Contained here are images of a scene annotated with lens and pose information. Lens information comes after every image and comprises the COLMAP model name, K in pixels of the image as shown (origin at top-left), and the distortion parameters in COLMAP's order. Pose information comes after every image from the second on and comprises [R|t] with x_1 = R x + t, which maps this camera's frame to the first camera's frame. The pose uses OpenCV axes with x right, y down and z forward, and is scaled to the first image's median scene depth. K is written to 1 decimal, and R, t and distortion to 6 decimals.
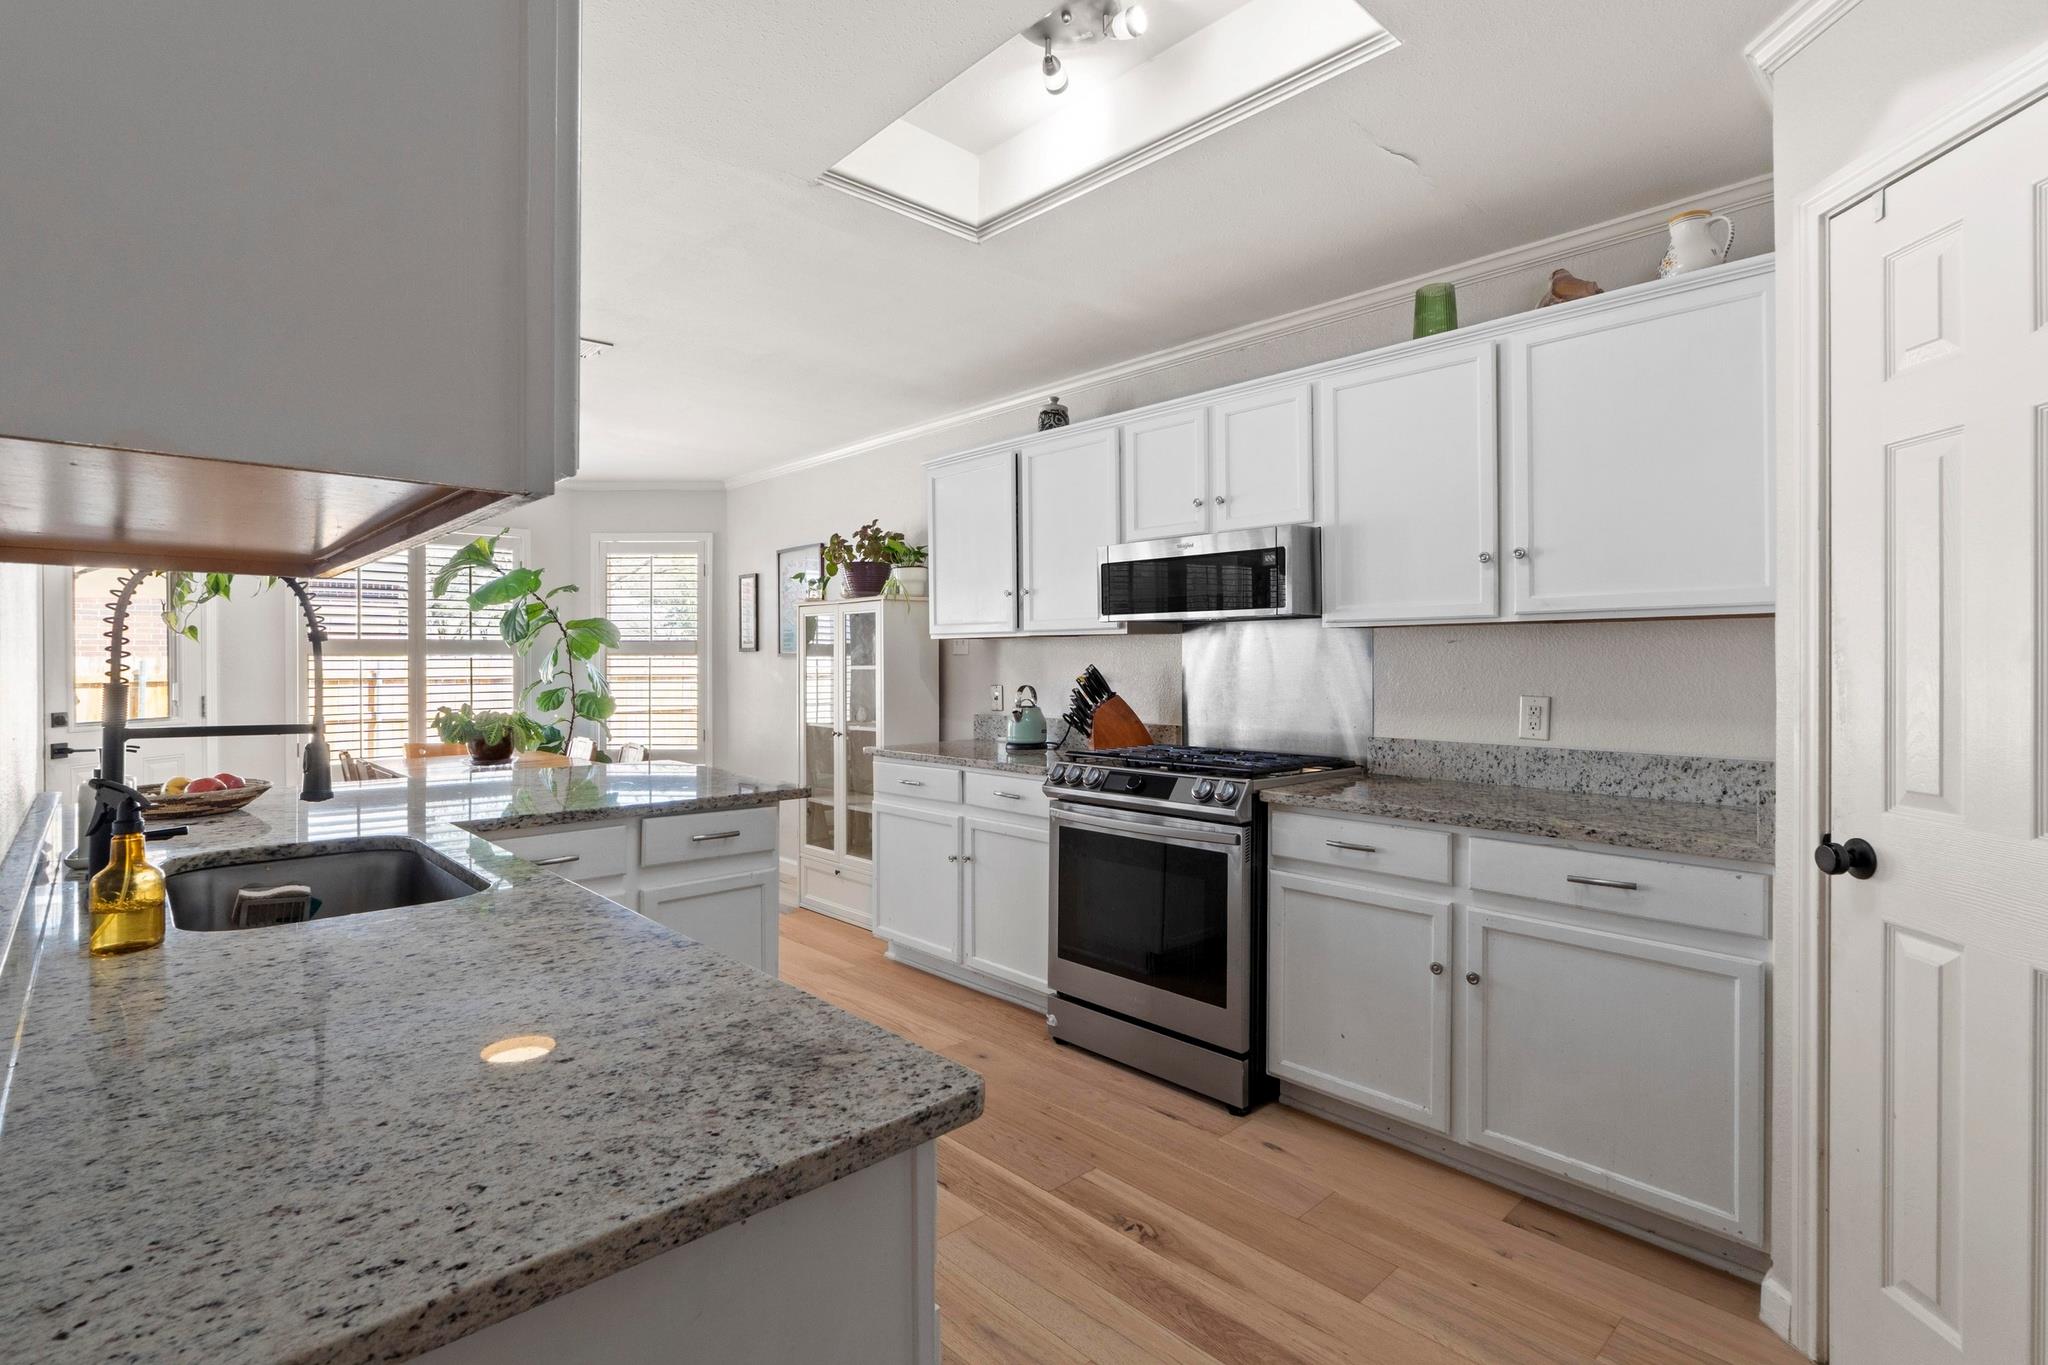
lens RADIAL K [[973.1, 0, 1045.5], [0, 973.1, 663.2], [0, 0, 1]] dist [-0.001894, -0.000302]
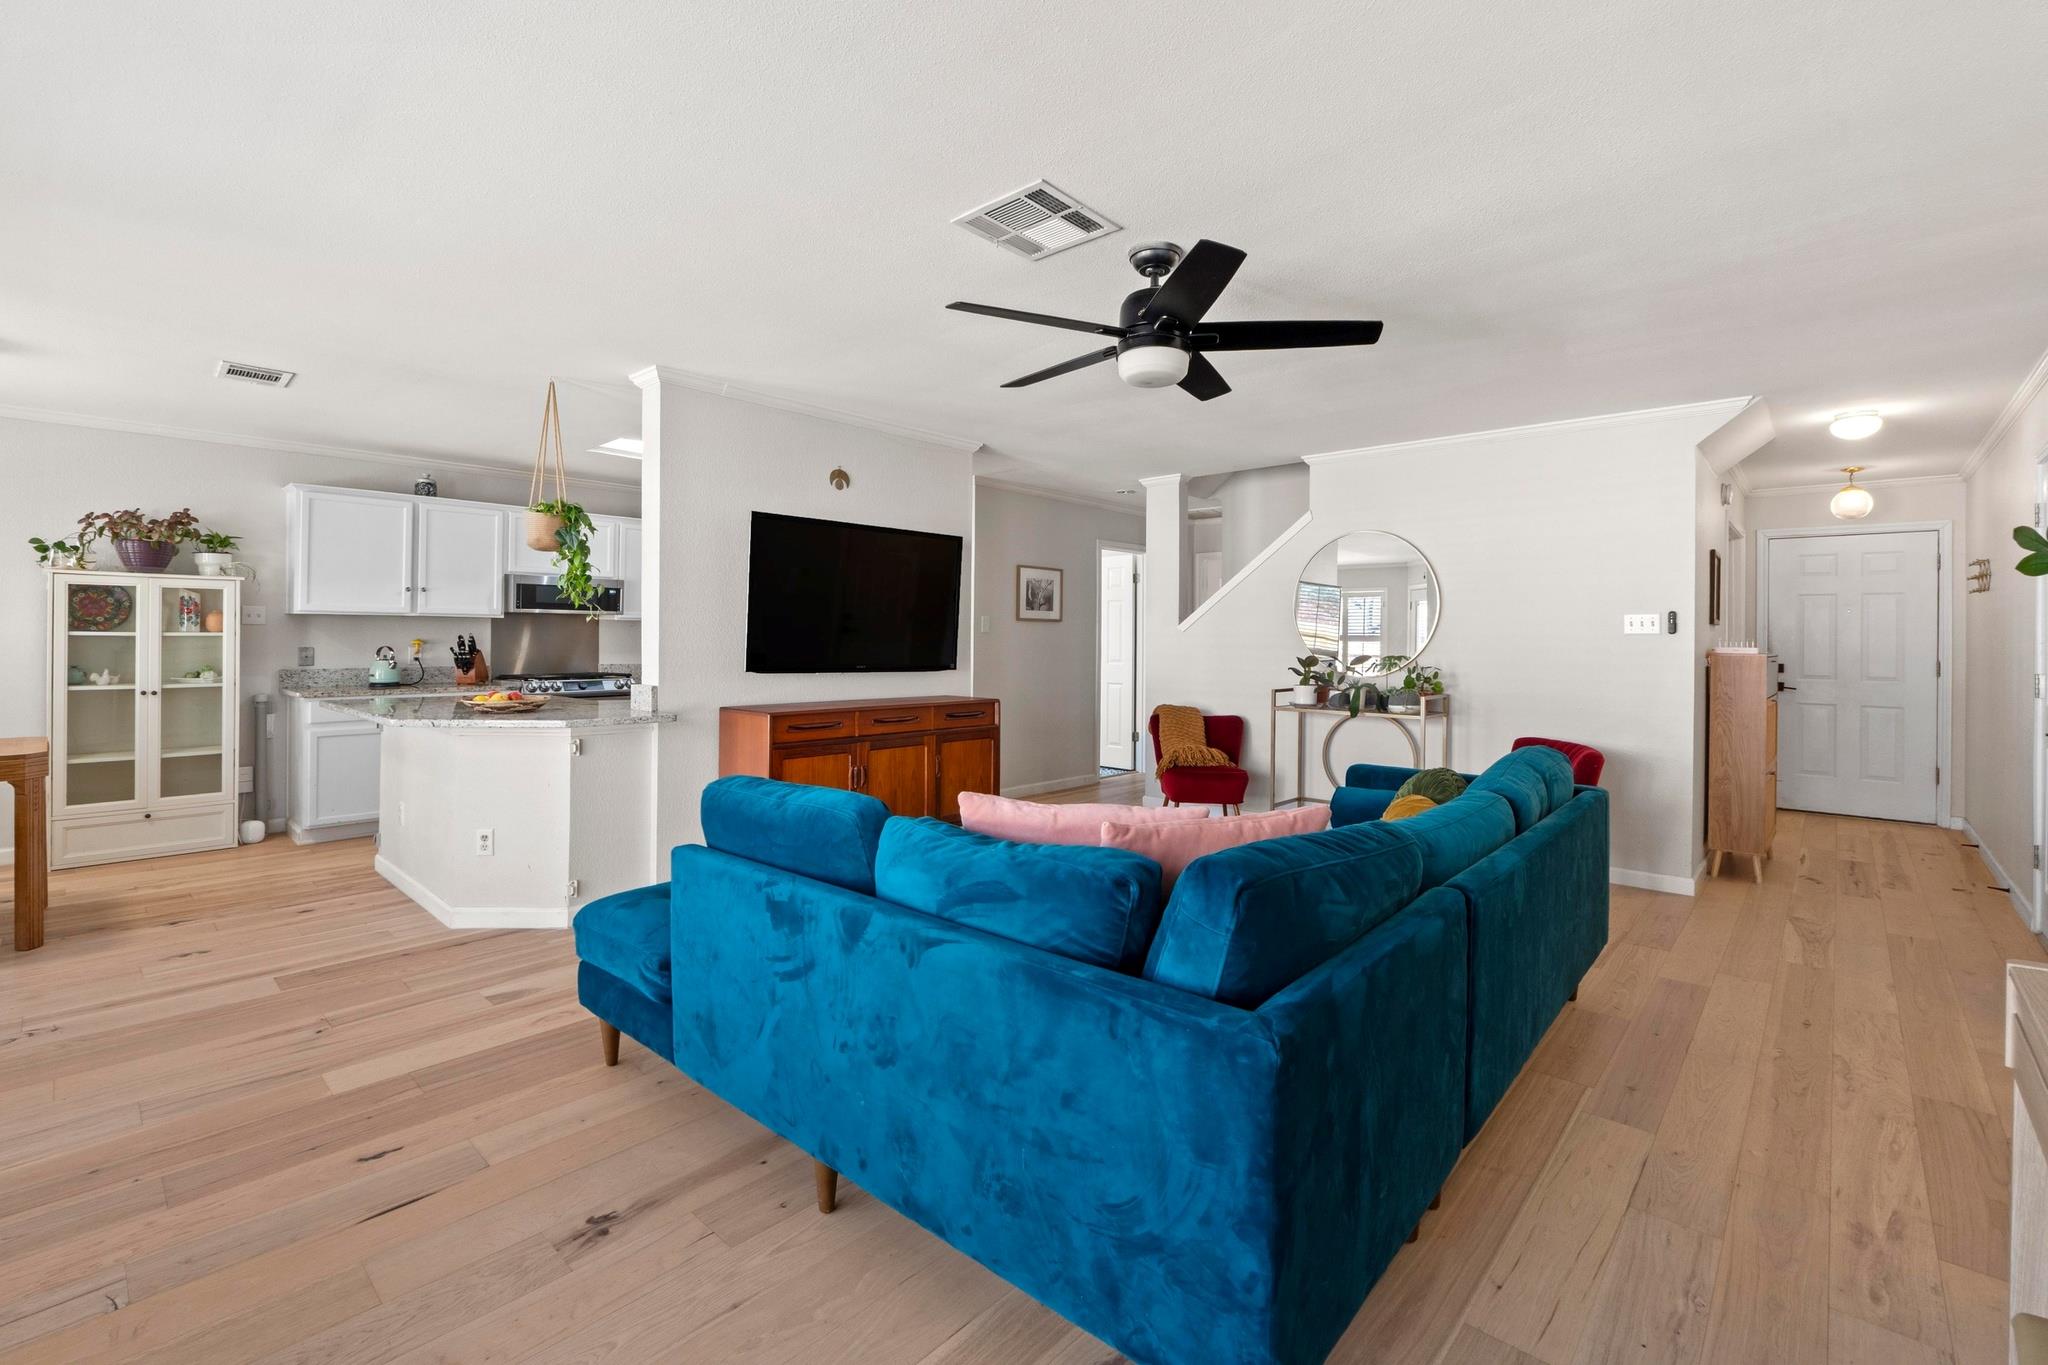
lens RADIAL K [[879.8, 0, 1027.6], [0, 879.8, 636.4], [0, 0, 1]] dist [-0.007021, 0.000149]
pose [[-0.065247, -0.000753, 0.997869, -2.225049], [-0.008335, 0.999965, 0.000210, -0.004310], [-0.997834, -0.008303, -0.065251, 0.085364]]
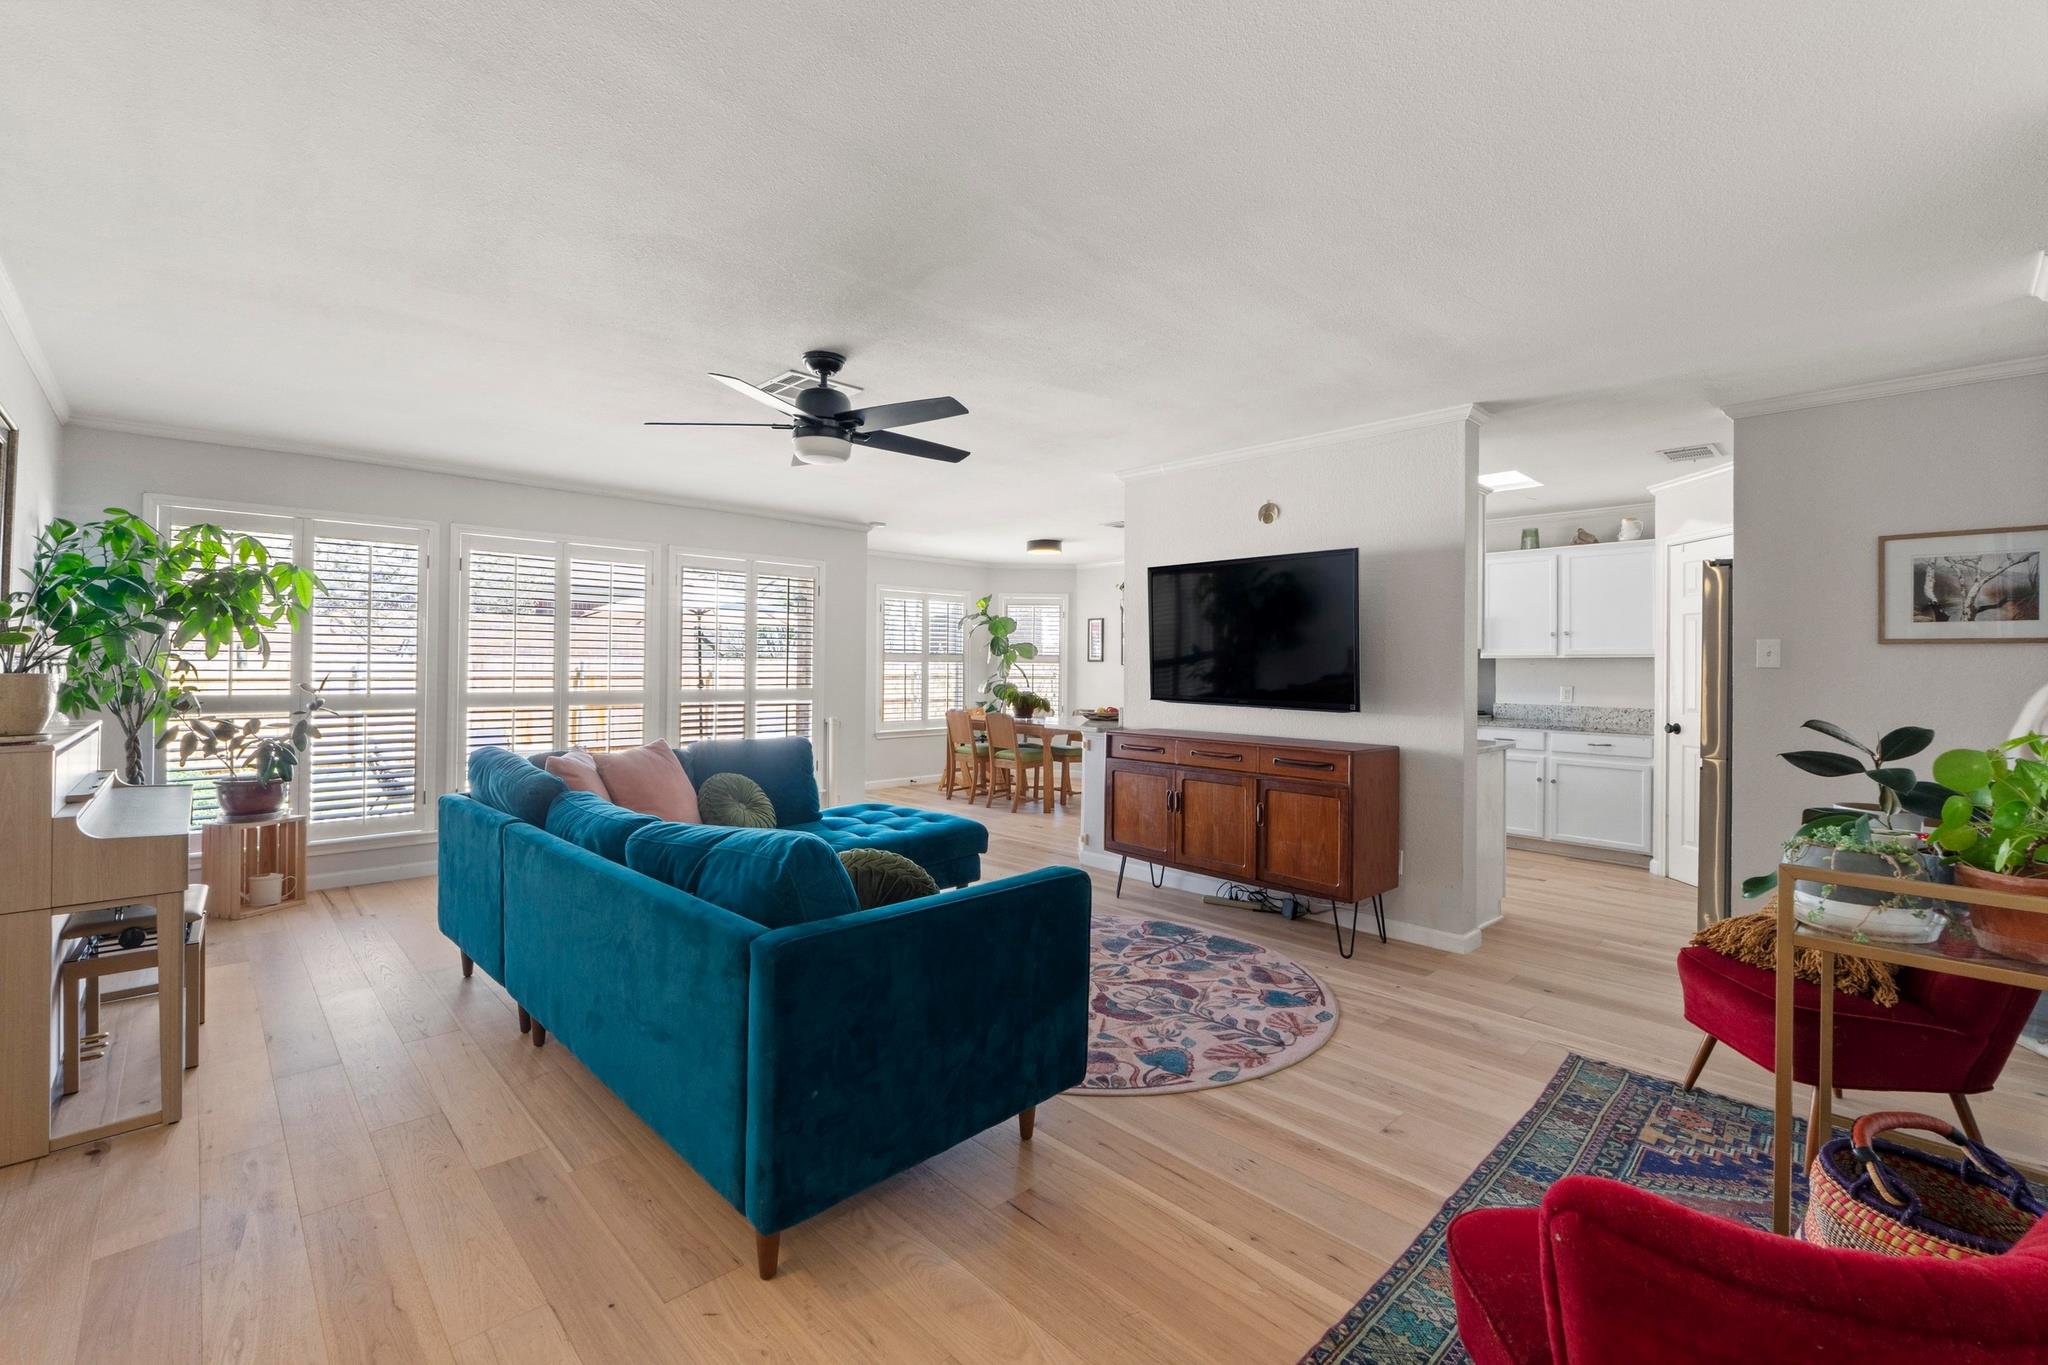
lens RADIAL K [[879.8, 0, 1026.5], [0, 879.8, 664.4], [0, 0, 1]] dist [-0.007021, 0.000149]
pose [[0.999957, 0.009193, 0.000744, -0.950659], [-0.009191, 0.999954, -0.002903, -0.003328], [-0.000771, 0.002896, 0.999996, -1.355154]]
